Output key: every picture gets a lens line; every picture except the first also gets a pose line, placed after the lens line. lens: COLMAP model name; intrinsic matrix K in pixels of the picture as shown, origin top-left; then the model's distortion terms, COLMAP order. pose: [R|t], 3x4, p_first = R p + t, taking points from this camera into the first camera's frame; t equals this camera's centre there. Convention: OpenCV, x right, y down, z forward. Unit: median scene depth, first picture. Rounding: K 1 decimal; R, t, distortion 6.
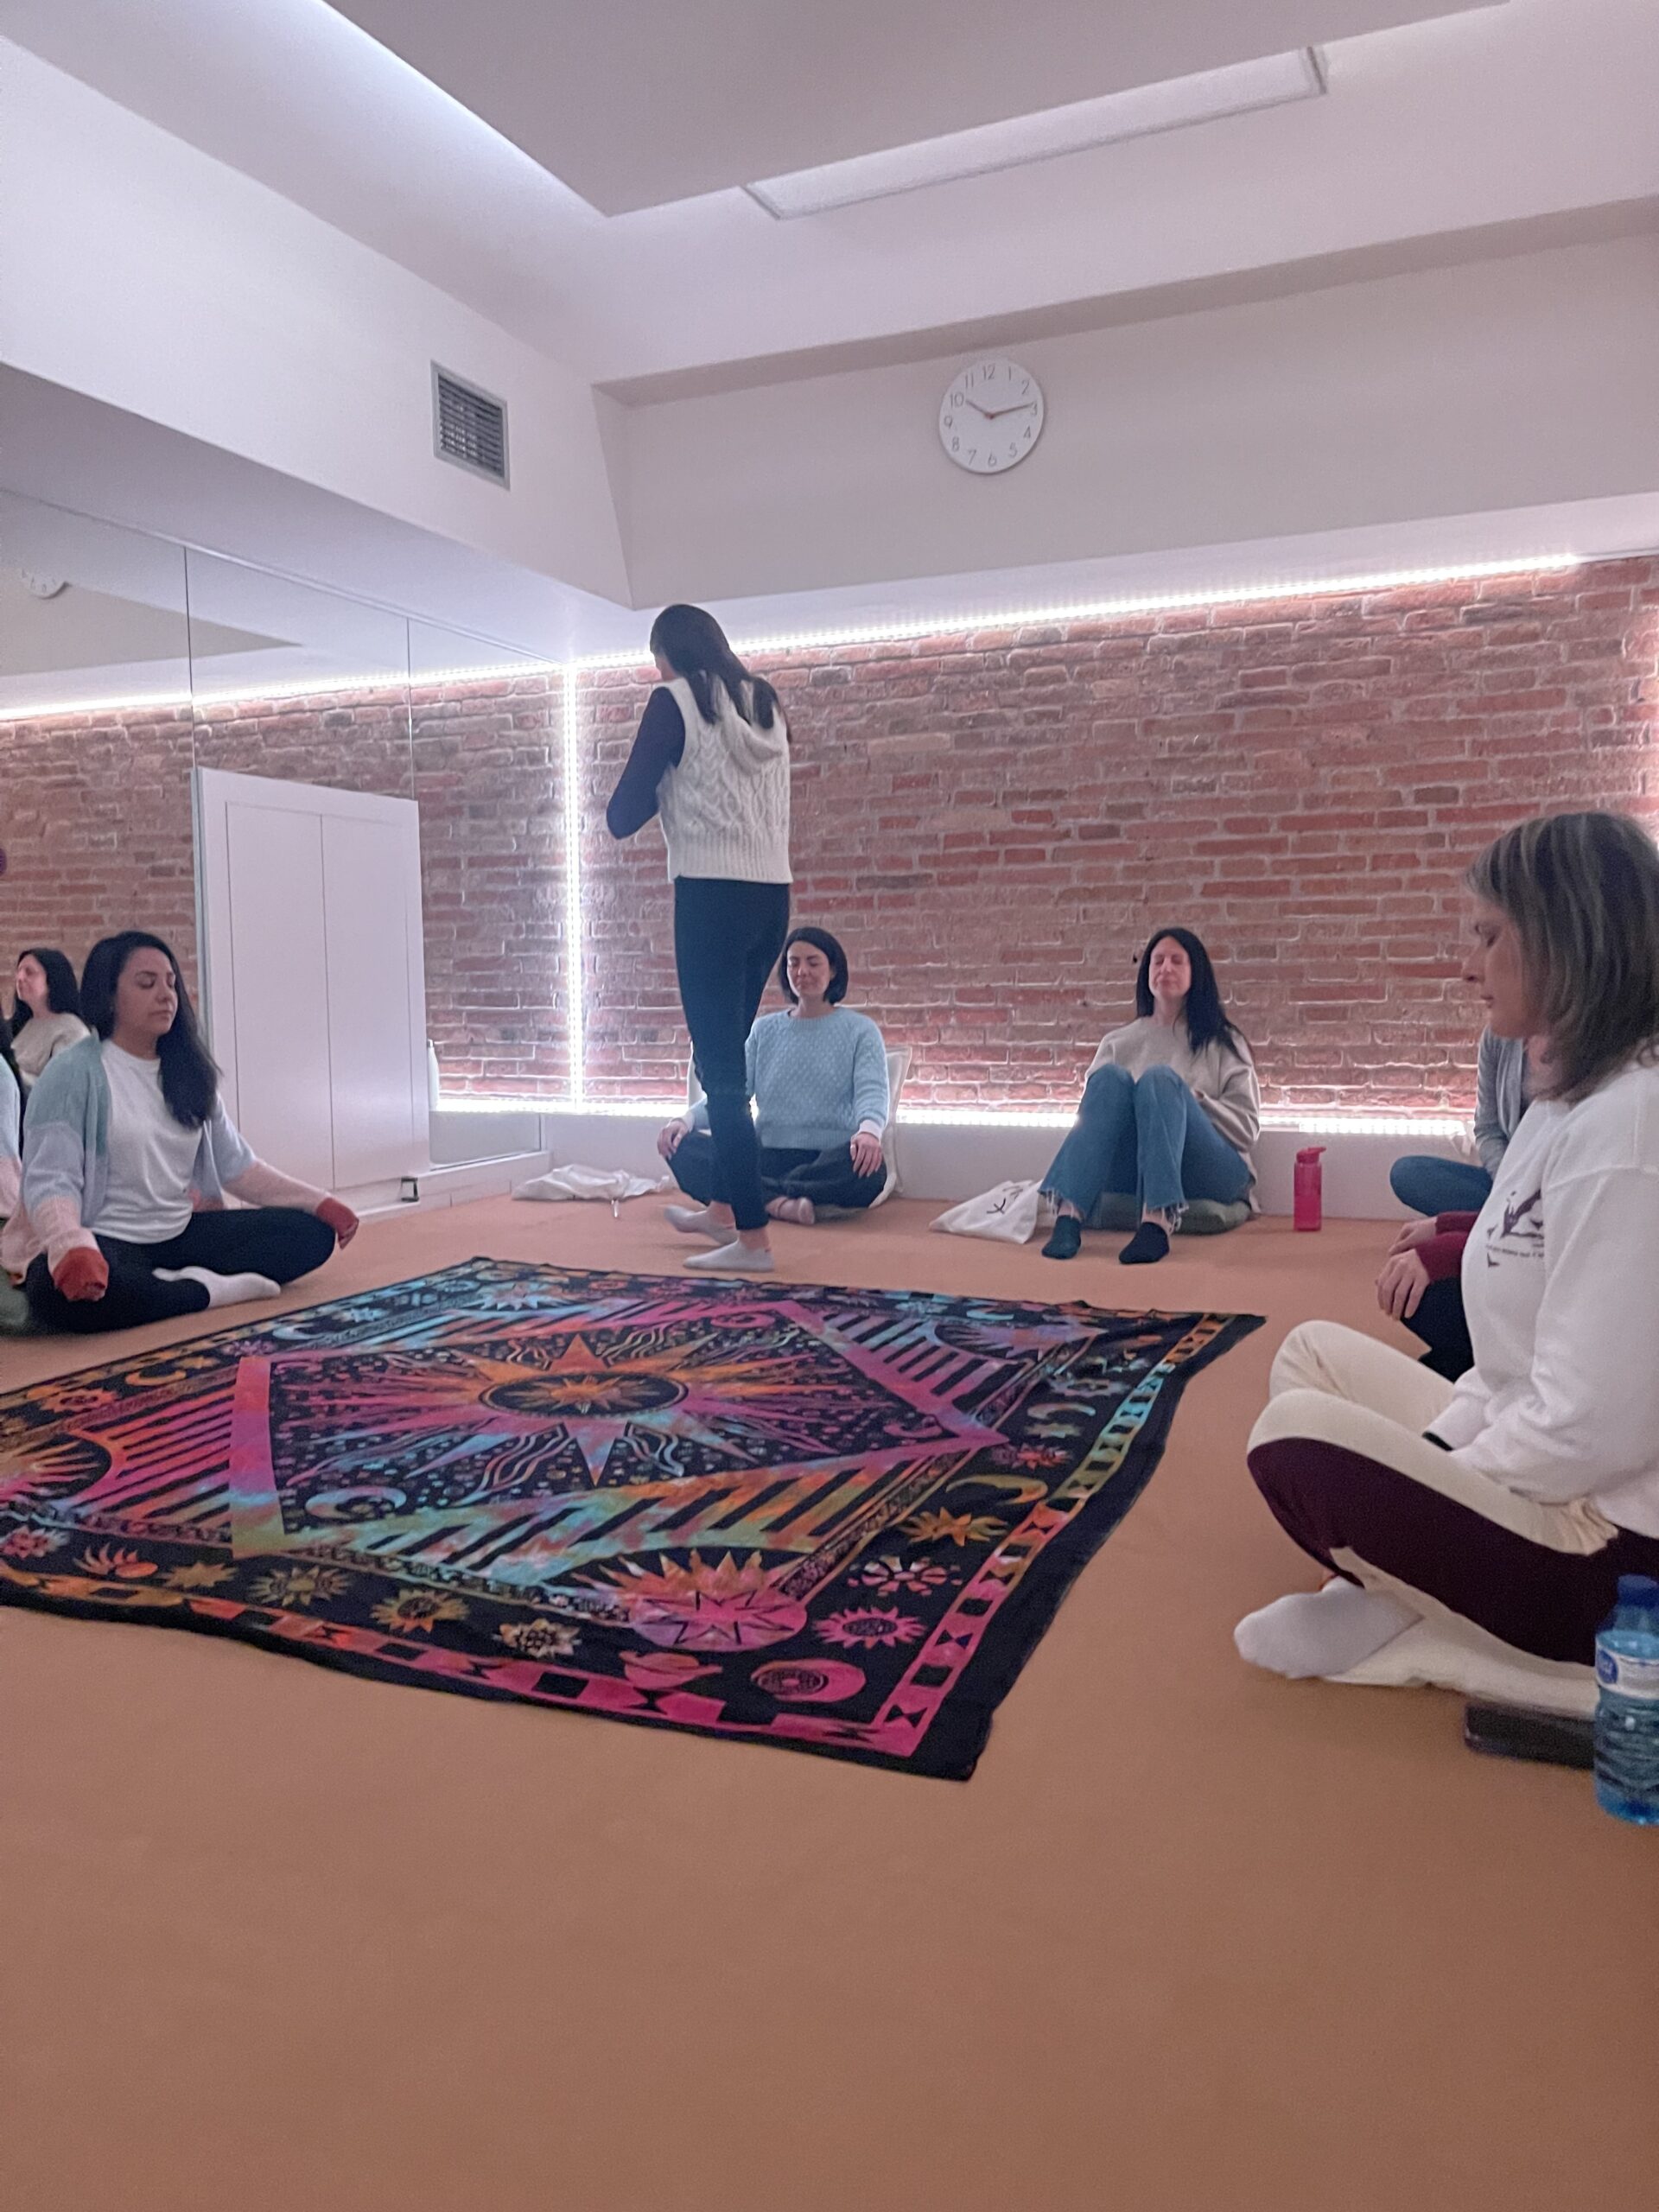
lens RADIAL K [[1668.6, 0, 829.4], [0, 1668.6, 1106.3], [0, 0, 1]] dist [0.051707, -0.063292]
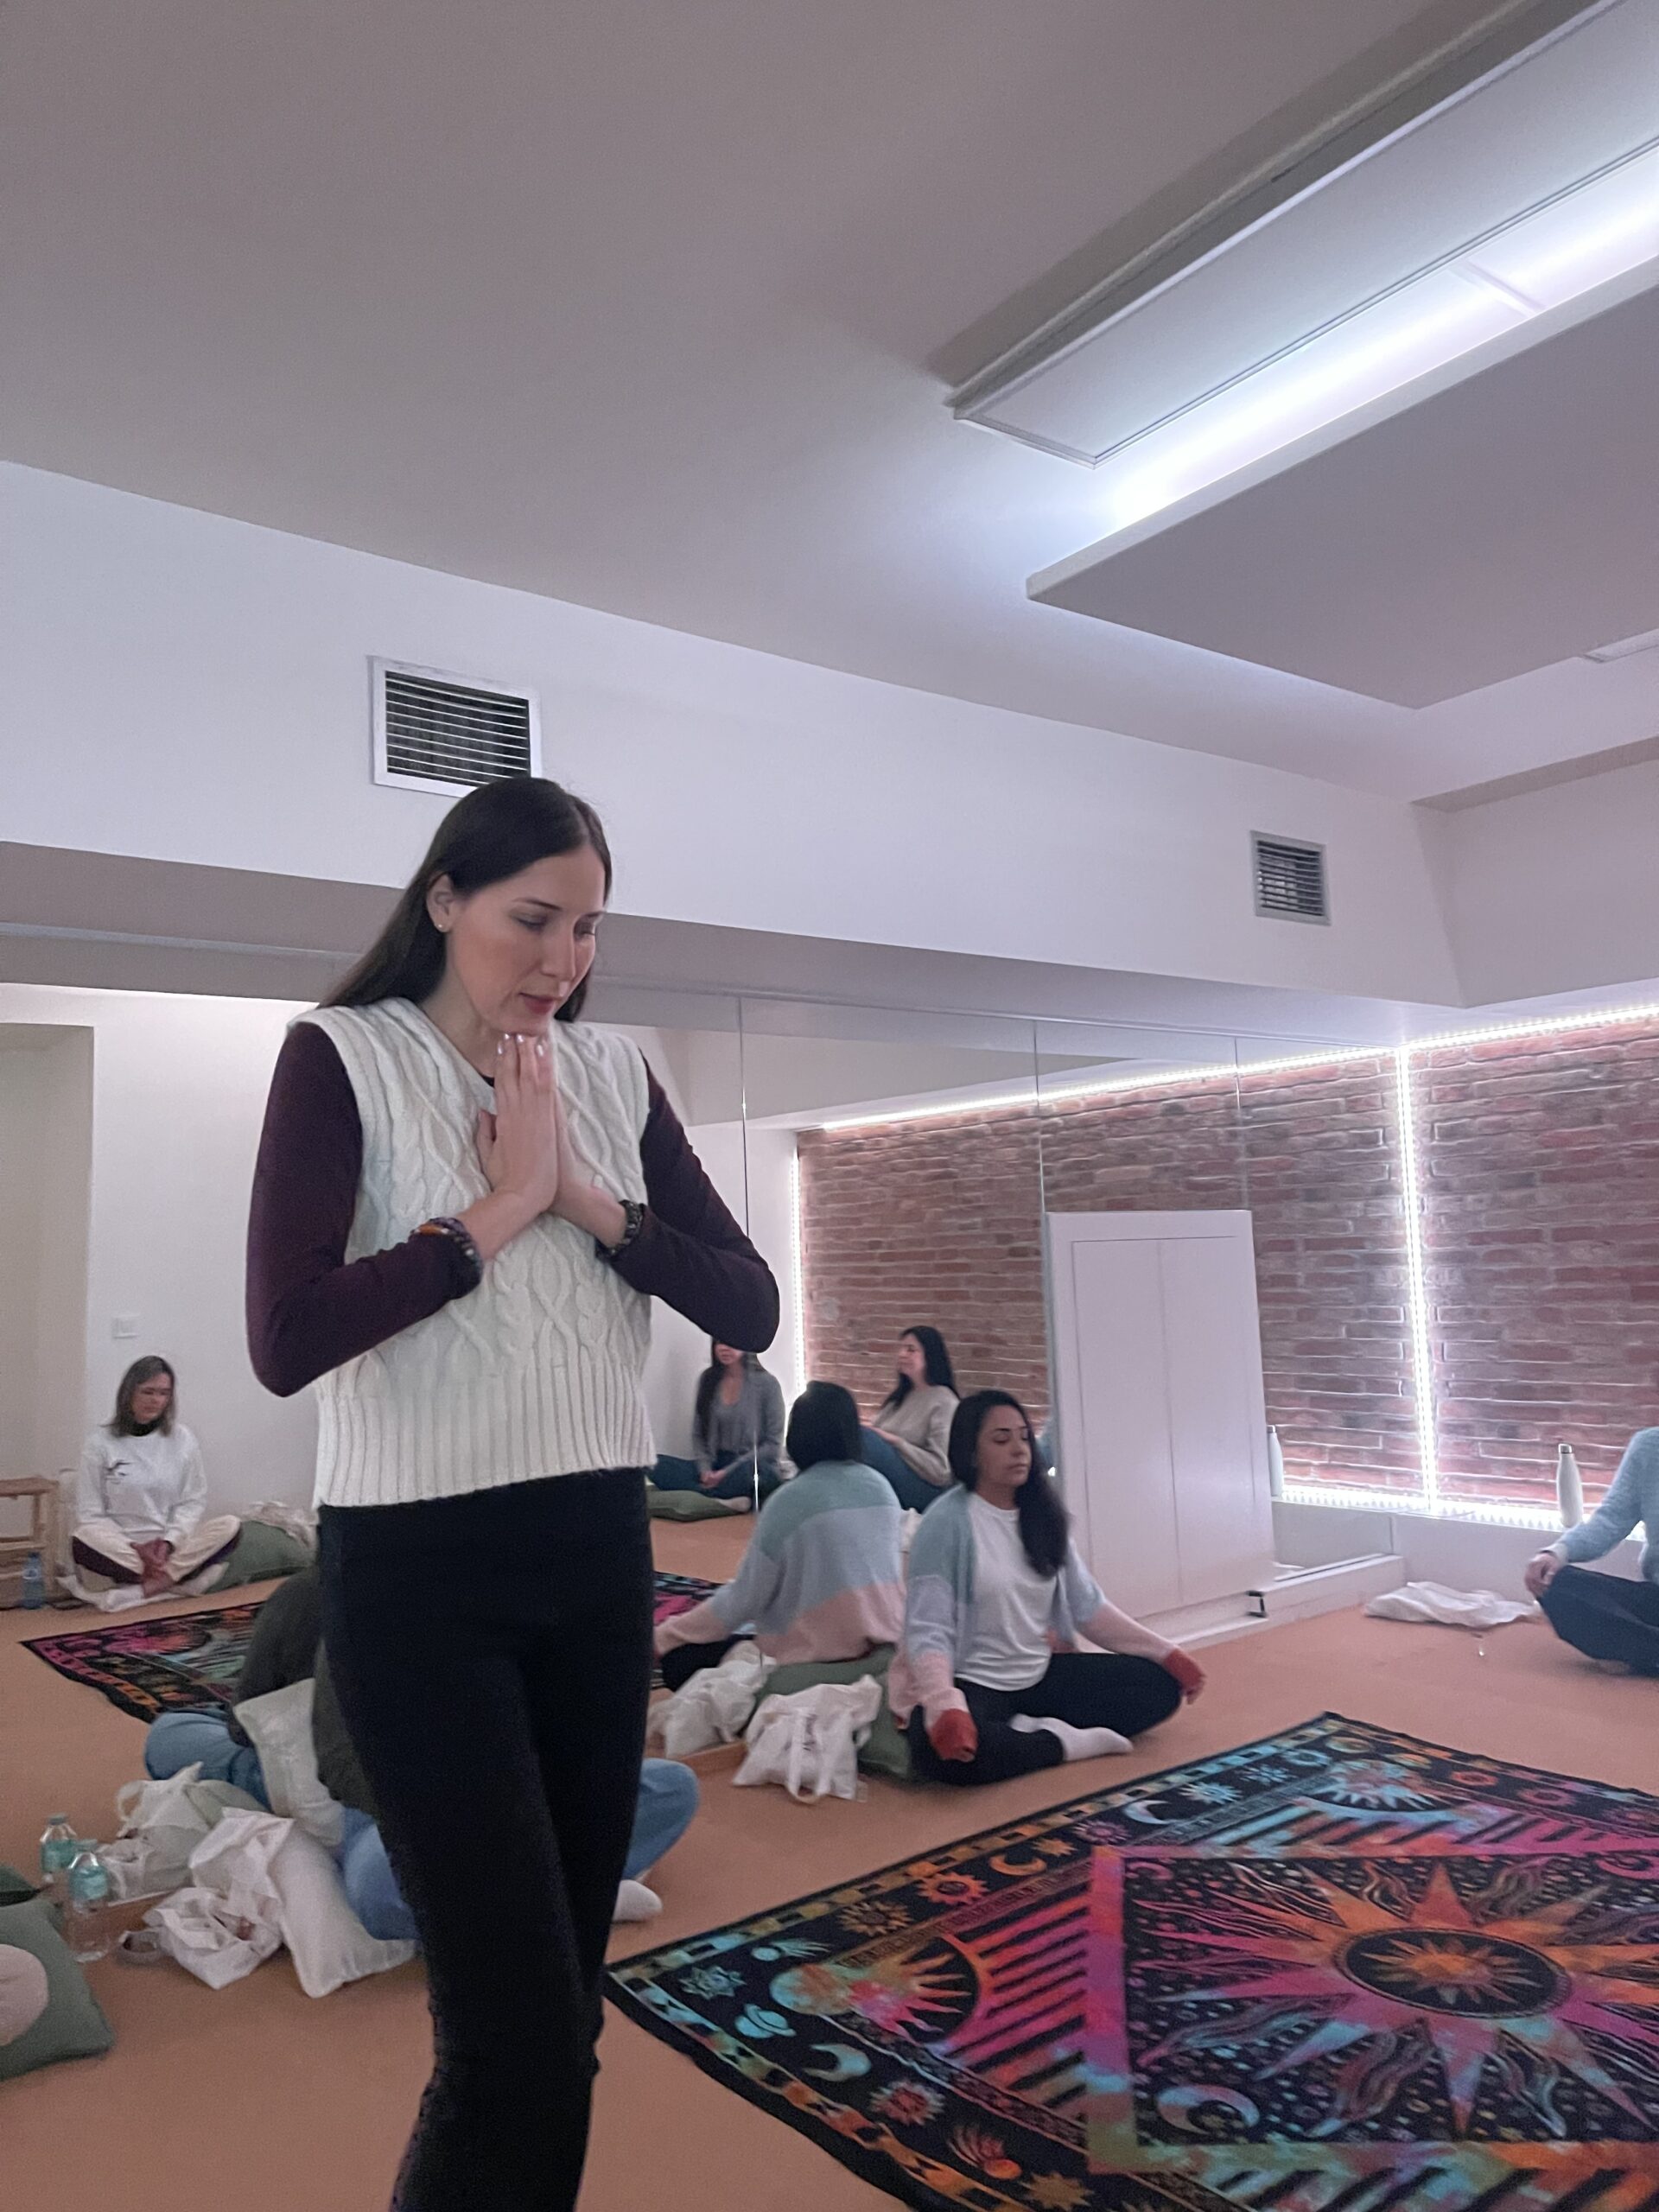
lens RADIAL K [[1668.6, 0, 814.6], [0, 1668.6, 1104.1], [0, 0, 1]] dist [0.051707, -0.063292]
pose [[0.876732, -0.068814, -0.476031, 0.012704], [-0.006523, 0.987921, -0.154824, -0.086916], [0.480935, 0.138844, 0.865693, -0.022736]]
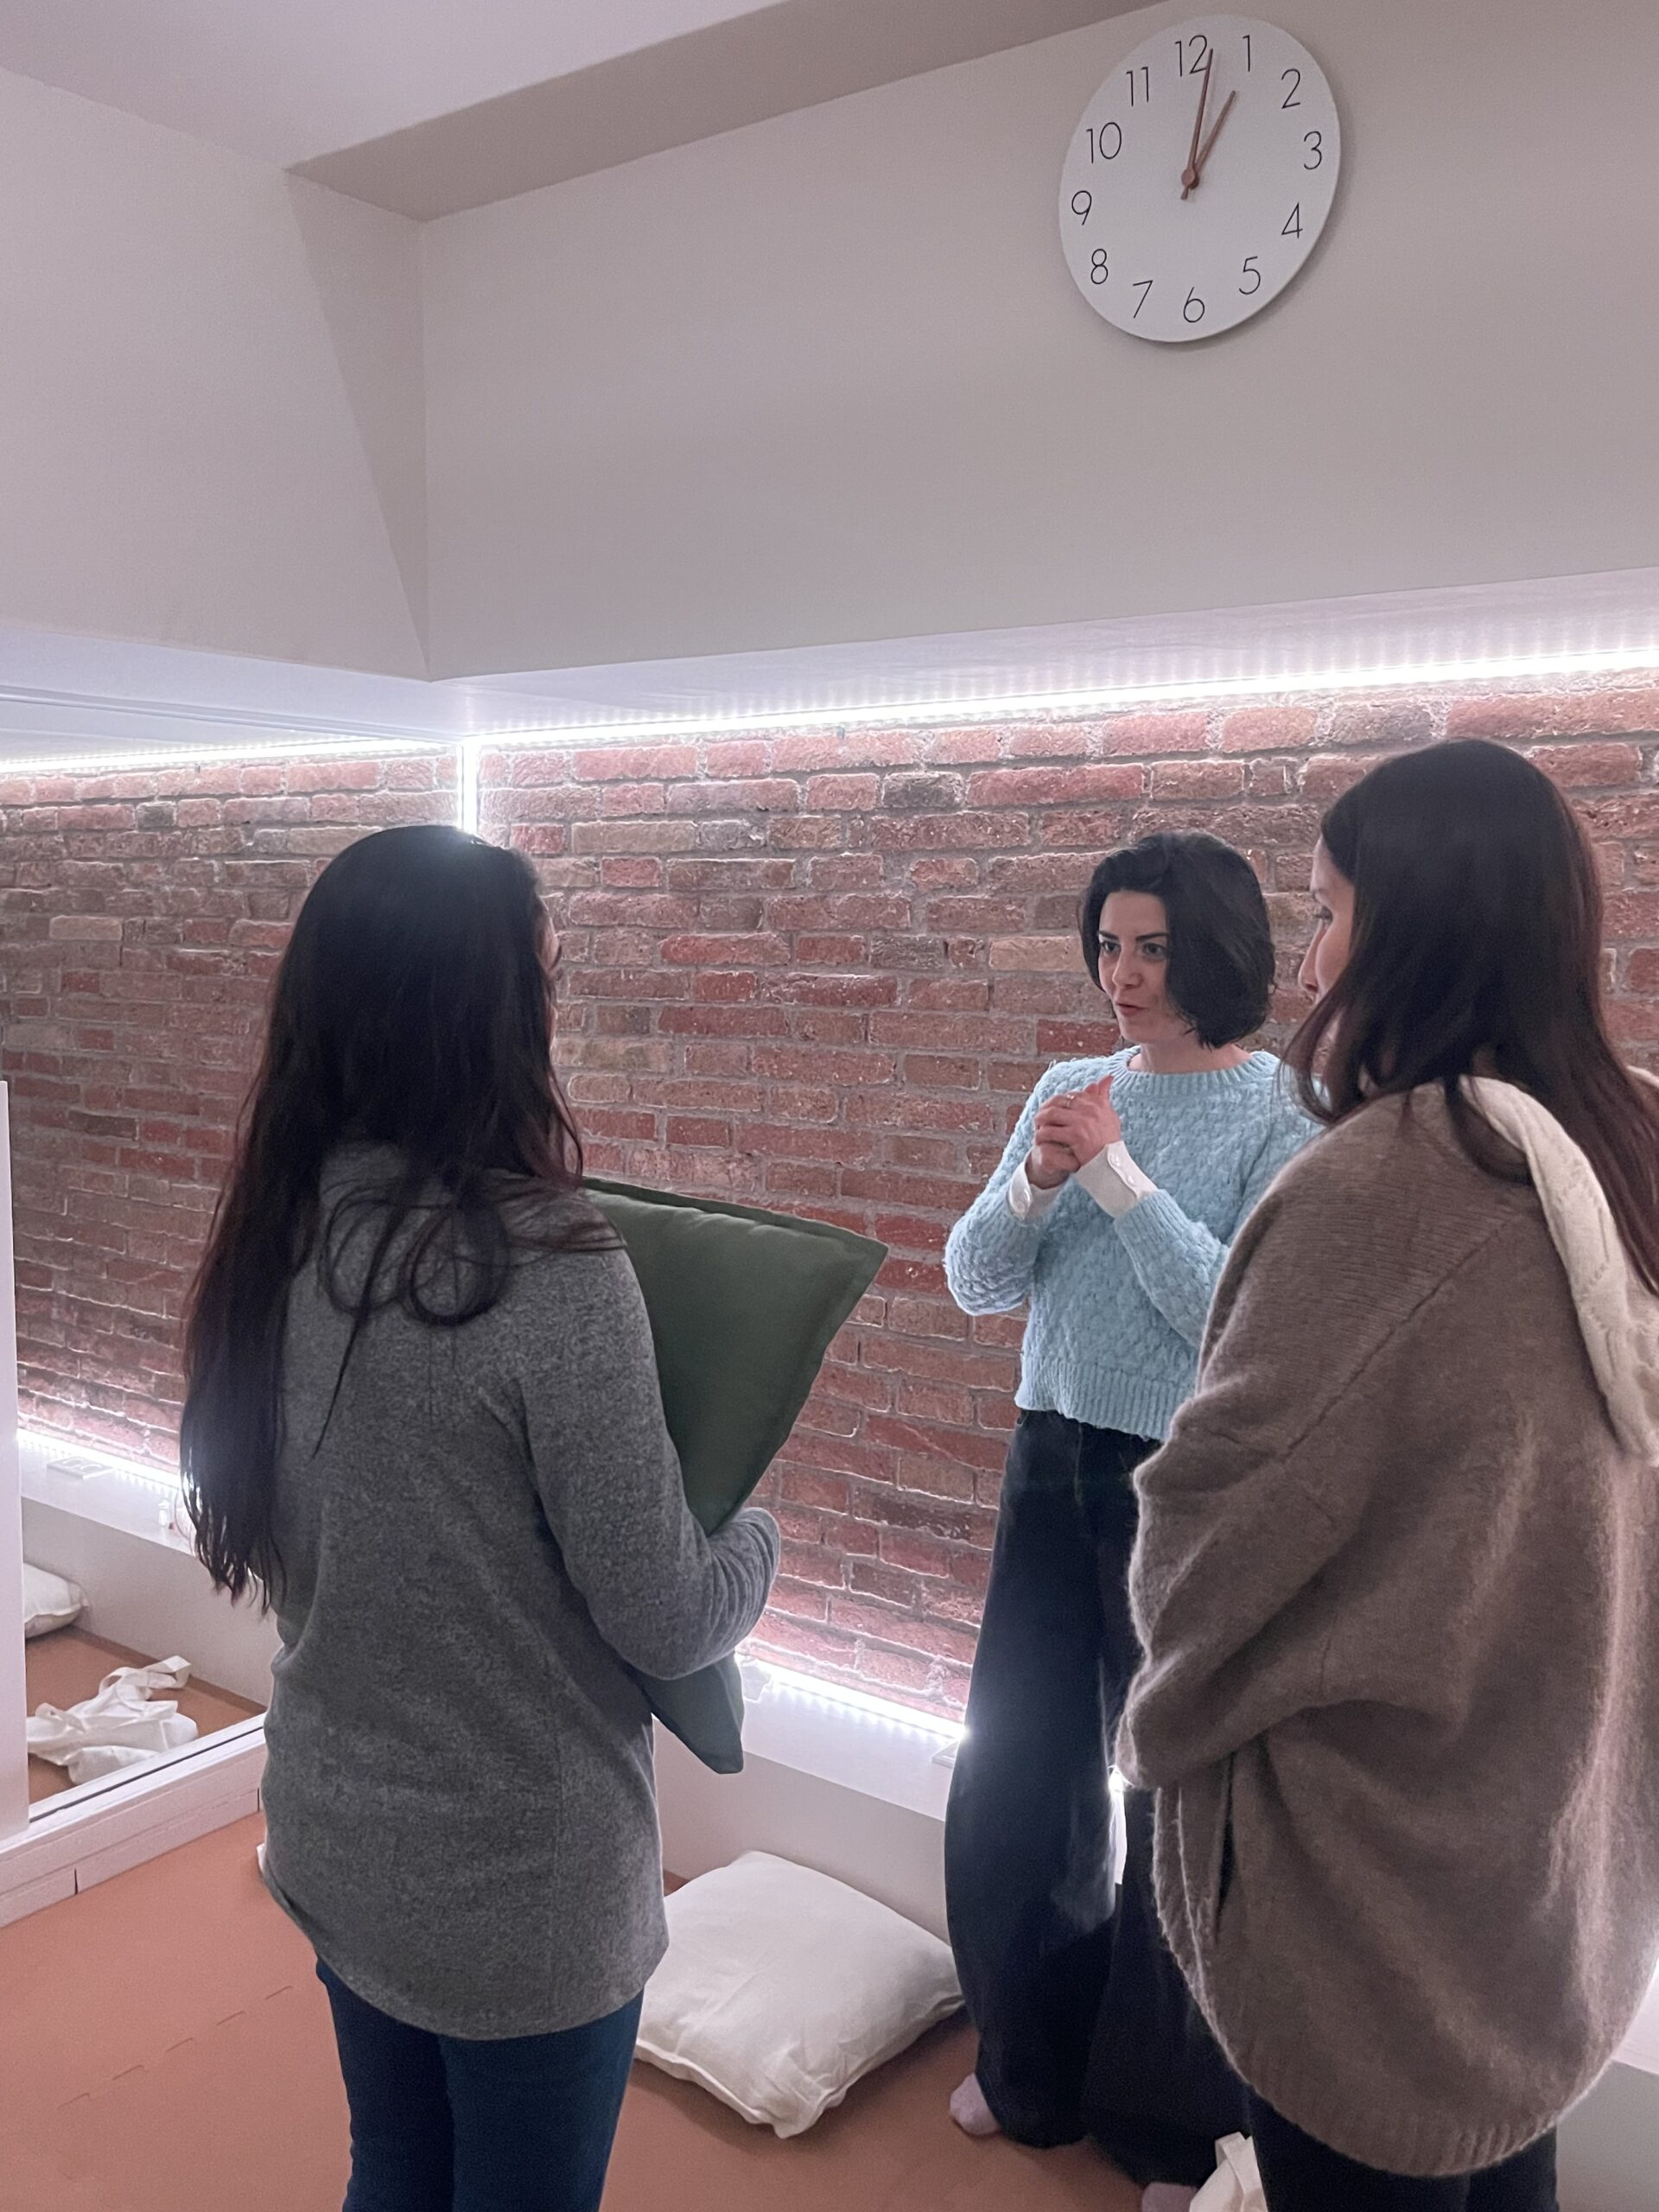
lens RADIAL K [[1909.7, 0, 835.3], [0, 1909.7, 1097.2], [0, 0, 1]] dist [0.036981, -0.028745]
pose [[0.969340, 0.046227, -0.241334, 0.118169], [-0.040465, 0.998766, 0.028780, -0.204601], [0.242367, -0.018132, 0.970015, 0.528456]]
